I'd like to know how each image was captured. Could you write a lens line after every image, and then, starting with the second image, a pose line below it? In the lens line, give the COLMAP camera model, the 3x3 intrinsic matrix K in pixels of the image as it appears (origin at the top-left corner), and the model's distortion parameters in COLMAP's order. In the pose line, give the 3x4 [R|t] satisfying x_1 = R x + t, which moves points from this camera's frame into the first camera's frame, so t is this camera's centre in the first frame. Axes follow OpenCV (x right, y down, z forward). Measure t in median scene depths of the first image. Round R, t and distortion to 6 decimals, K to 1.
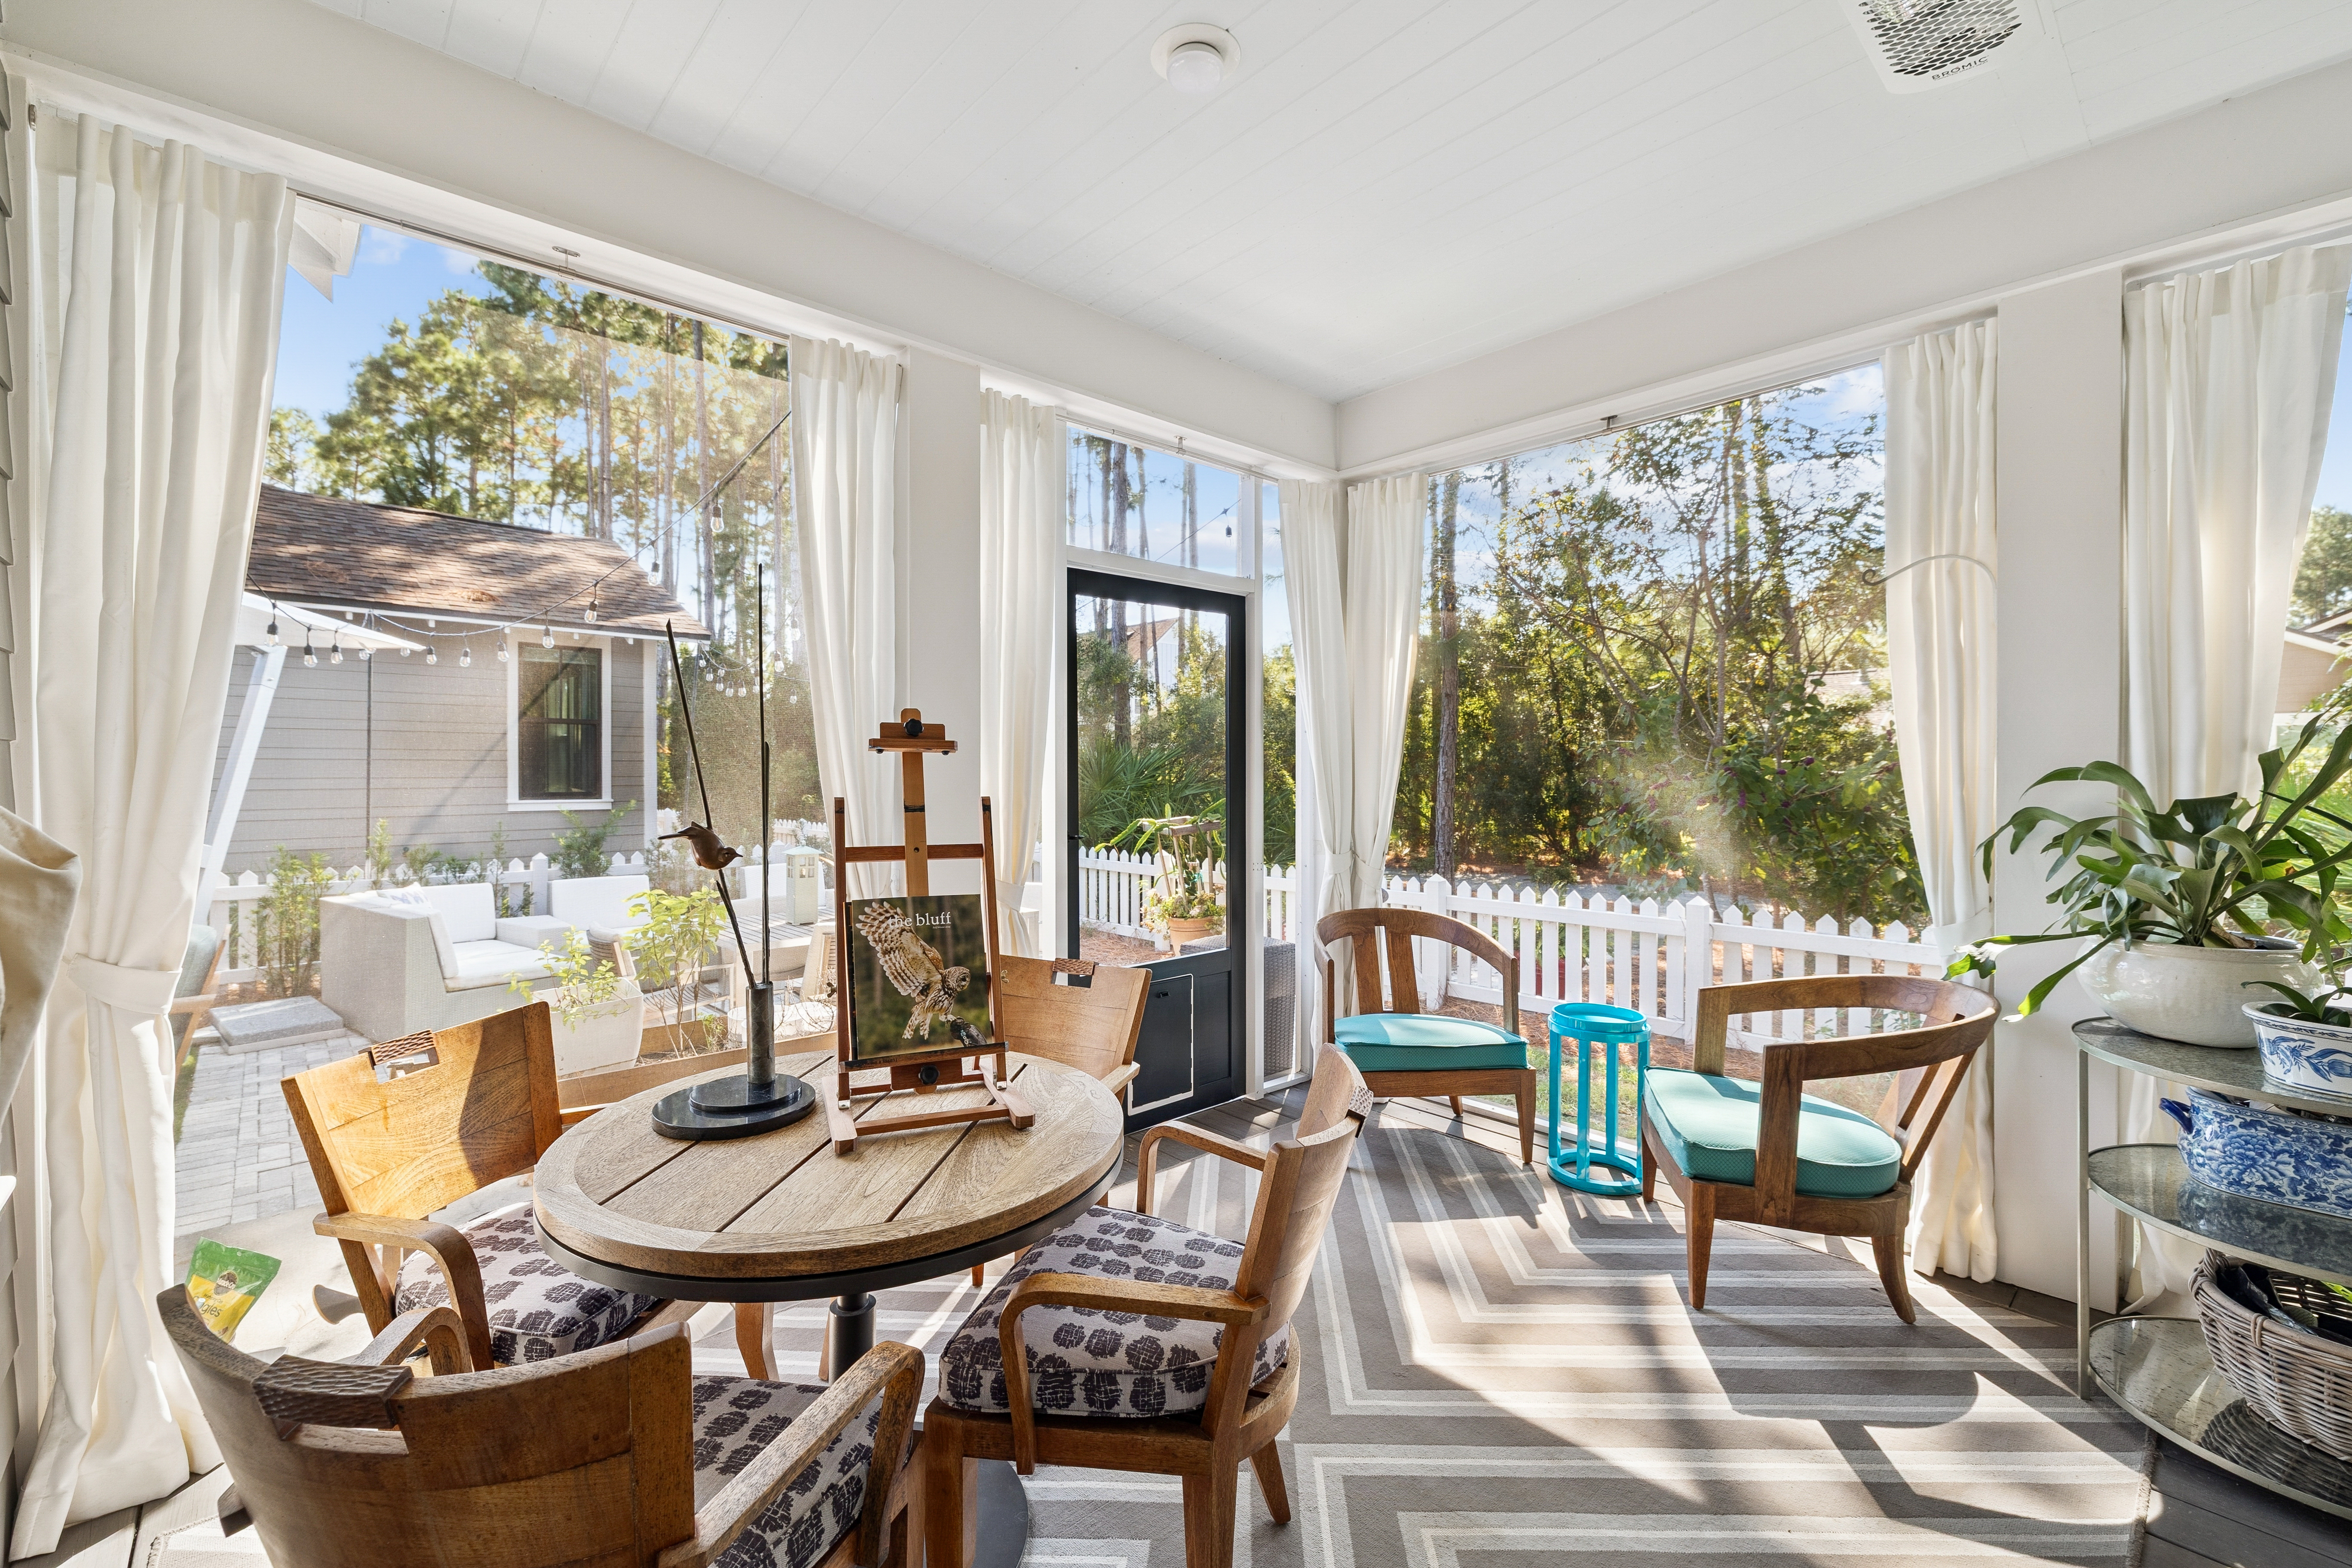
lens RADIAL K [[983.4, 0, 1176.0], [0, 983.4, 772.8], [0, 0, 1]] dist [0.001594, 0.000152]
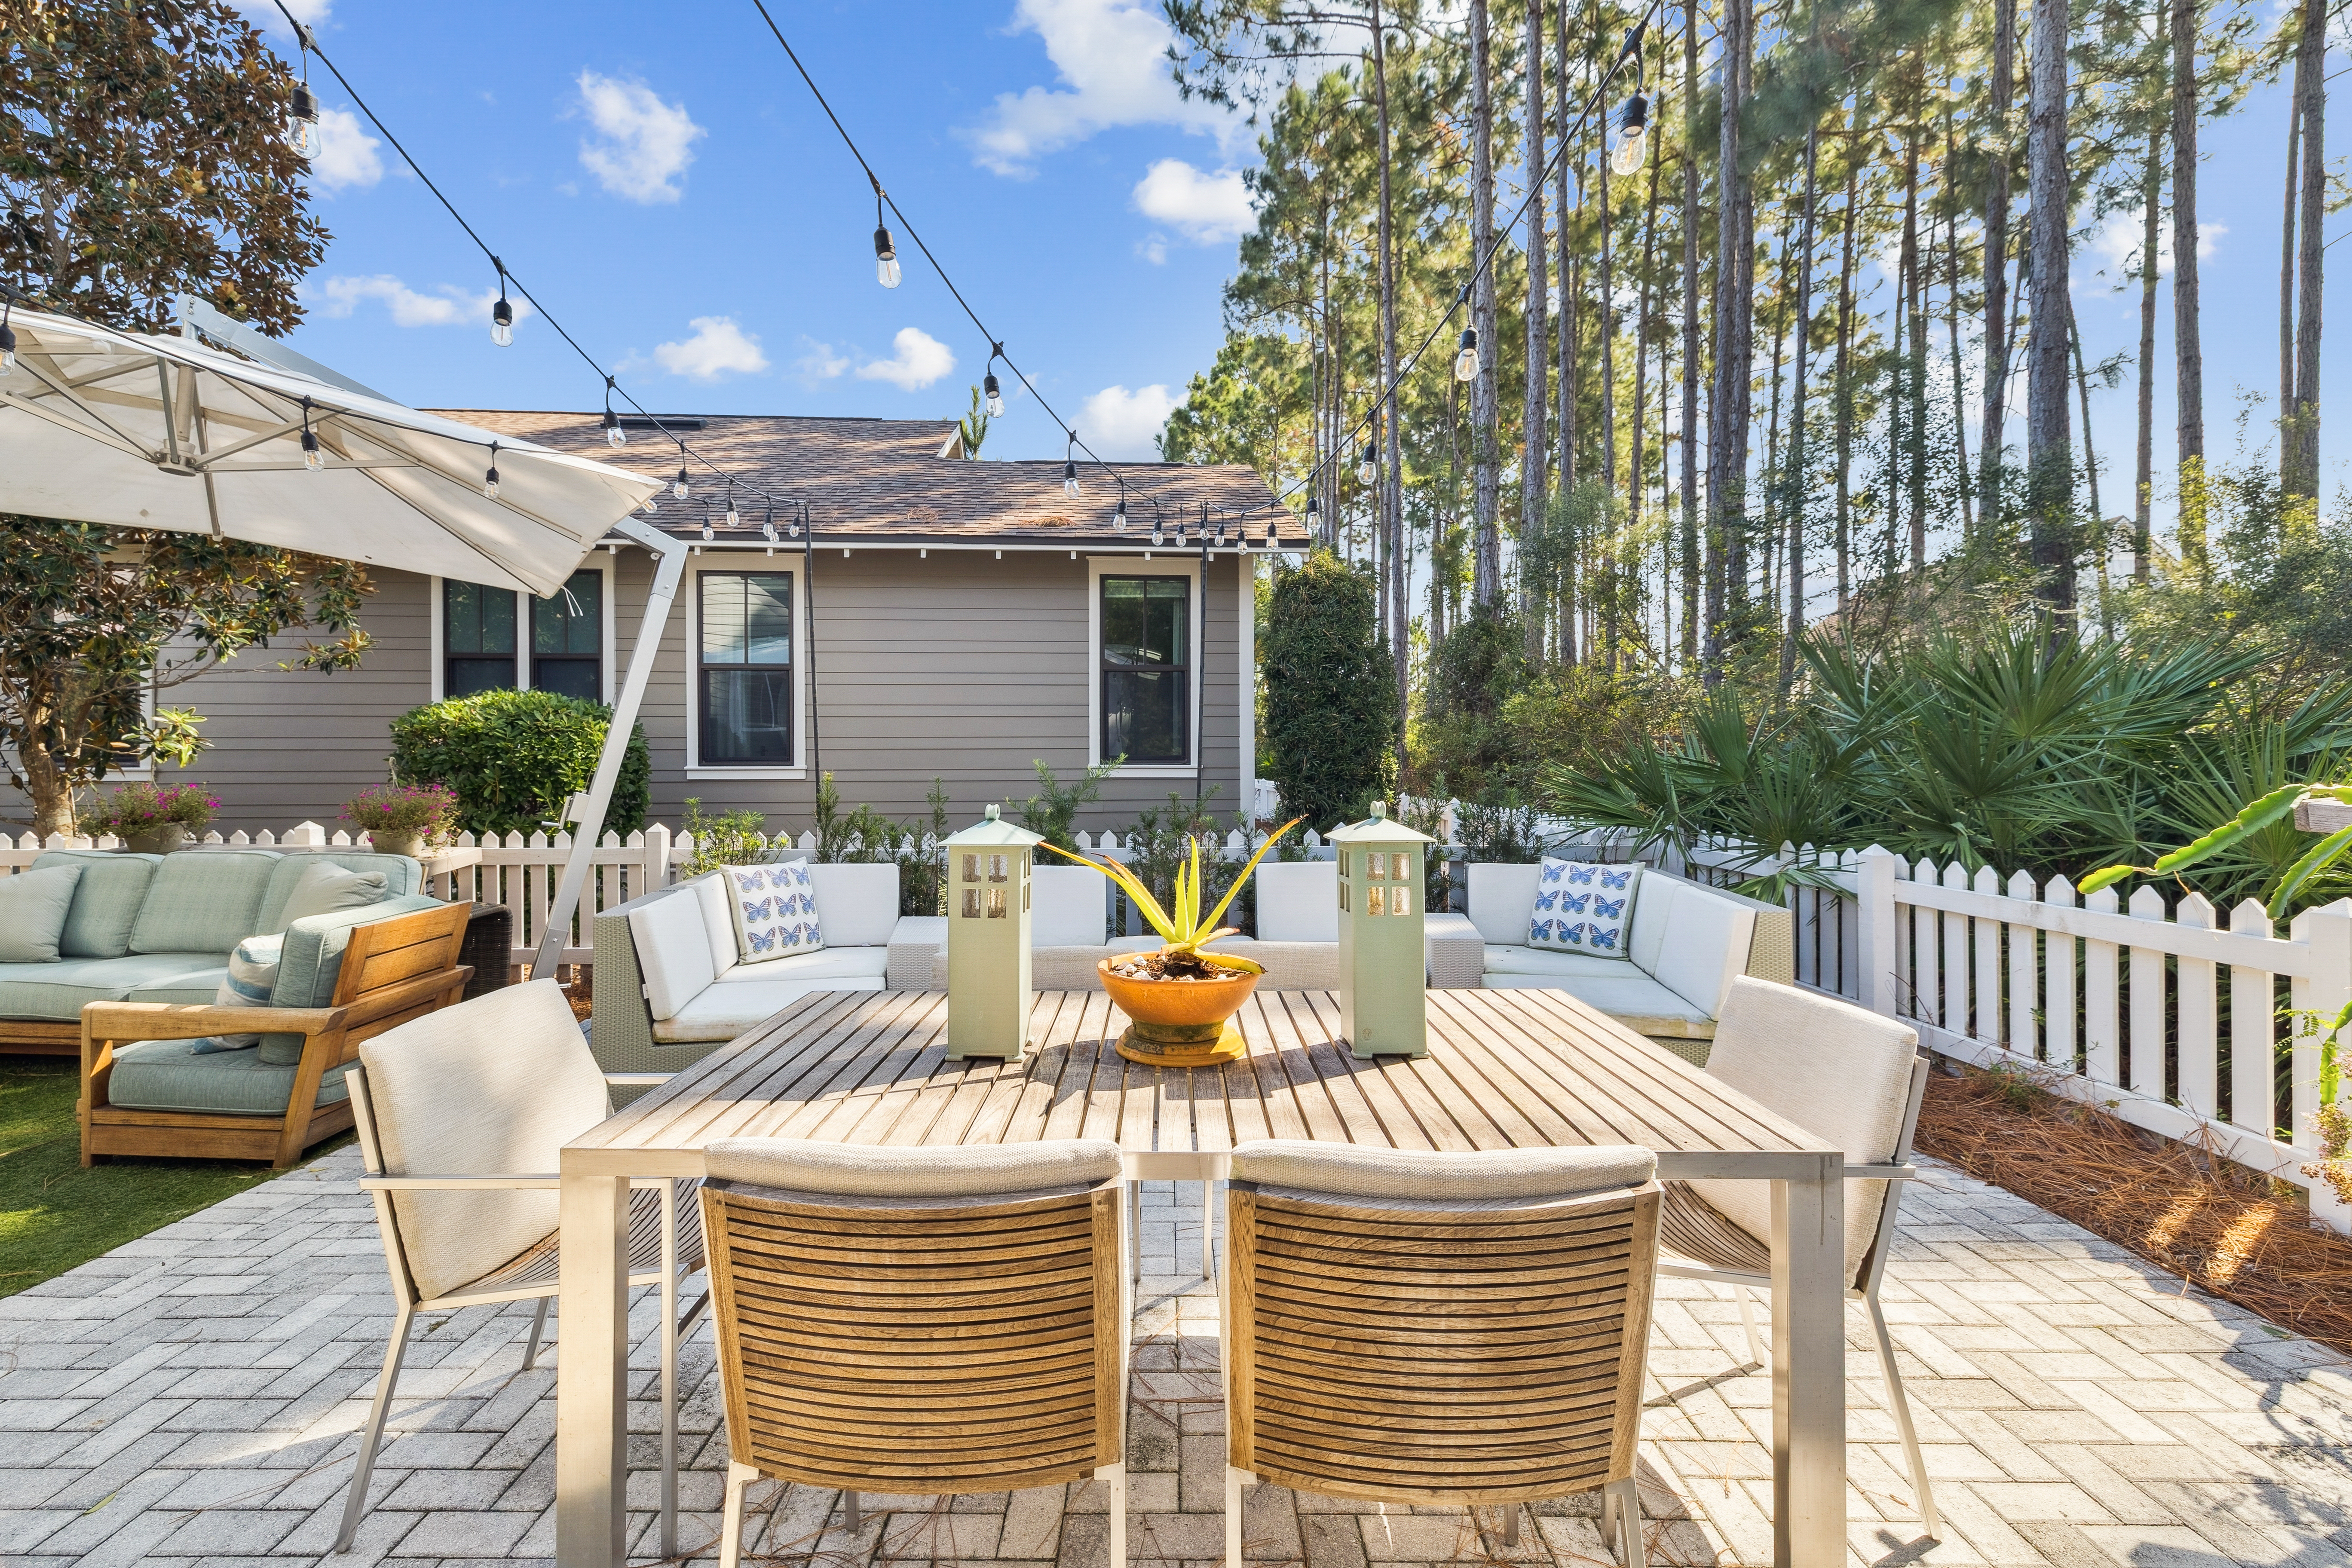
lens RADIAL K [[983.4, 0, 1167.7], [0, 983.4, 775.3], [0, 0, 1]] dist [0.001594, 0.000152]
pose [[0.729712, 0.003346, -0.683746, -0.056396], [0.001447, 0.999978, 0.006437, 0.029500], [0.683753, -0.005686, 0.729691, 0.410458]]
